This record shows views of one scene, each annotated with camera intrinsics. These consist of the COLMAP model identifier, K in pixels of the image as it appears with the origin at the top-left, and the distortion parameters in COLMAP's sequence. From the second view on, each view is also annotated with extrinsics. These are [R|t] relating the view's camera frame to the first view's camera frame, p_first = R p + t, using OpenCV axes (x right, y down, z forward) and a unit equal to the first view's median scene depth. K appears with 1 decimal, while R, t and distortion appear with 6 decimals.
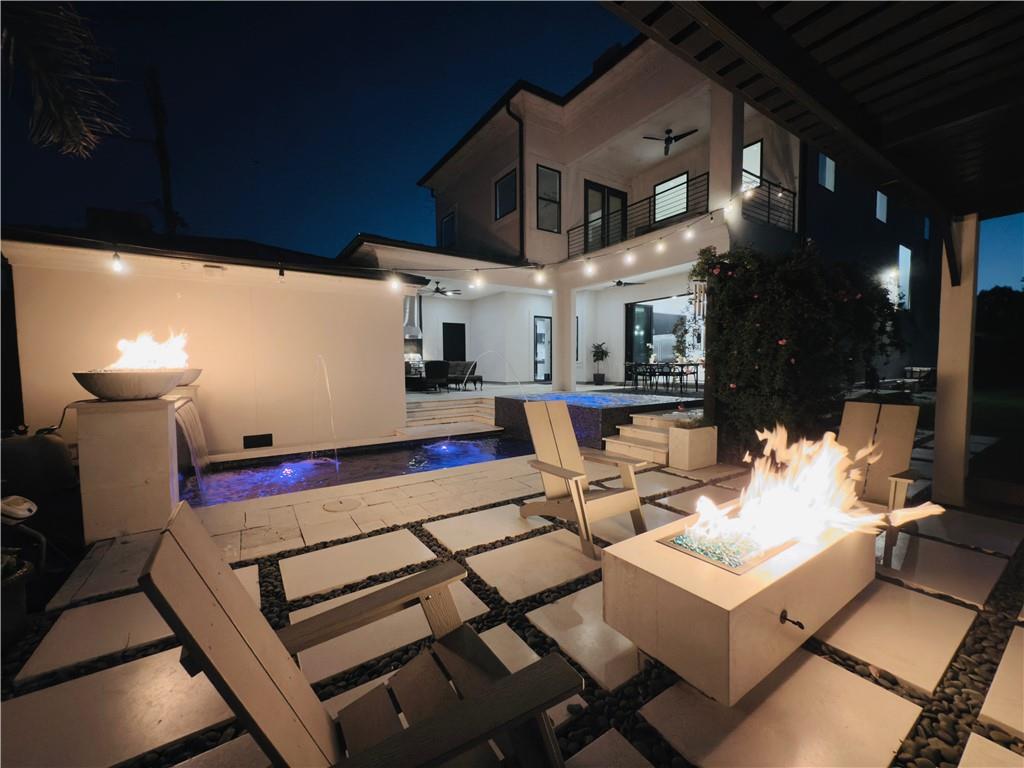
lens RADIAL K [[408.7, 0, 512.0], [0, 408.7, 384.0], [0, 0, 1]] dist [0.000233, -0.000010]
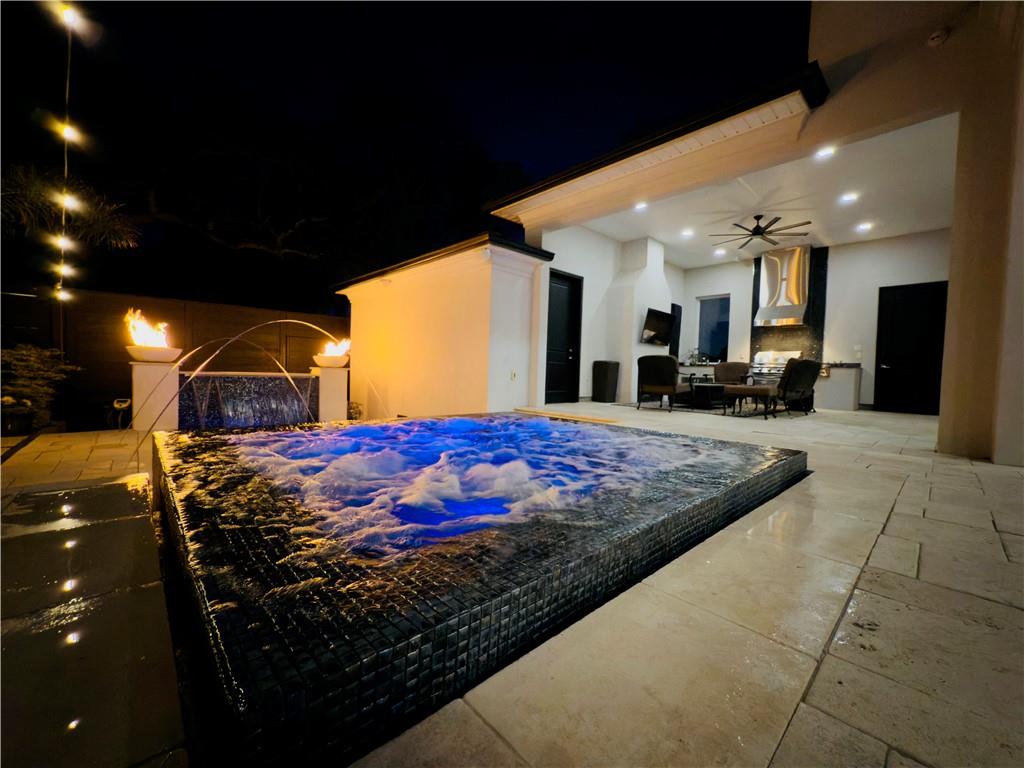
lens RADIAL K [[408.7, 0, 512.0], [0, 408.7, 384.0], [0, 0, 1]] dist [0.000233, -0.000010]
pose [[0.155287, 0.042509, -0.986954, 0.288084], [-0.084949, 0.995948, 0.029530, -0.012229], [0.984210, 0.079255, 0.158269, 0.549963]]
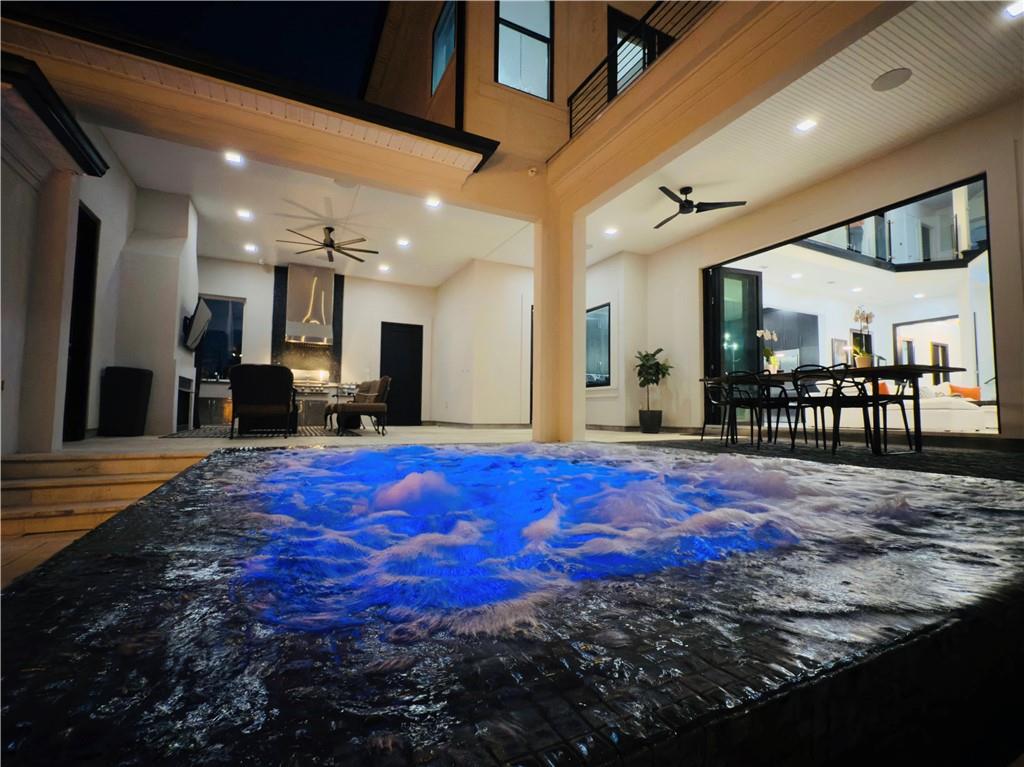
lens RADIAL K [[458.6, 0, 512.0], [0, 458.6, 383.5], [0, 0, 1]] dist [-0.000268, -0.000045]
pose [[0.990503, 0.010060, -0.137123, 0.123181], [-0.025847, 0.993163, -0.113842, 0.010543], [0.135040, 0.116305, 0.983991, 0.427458]]
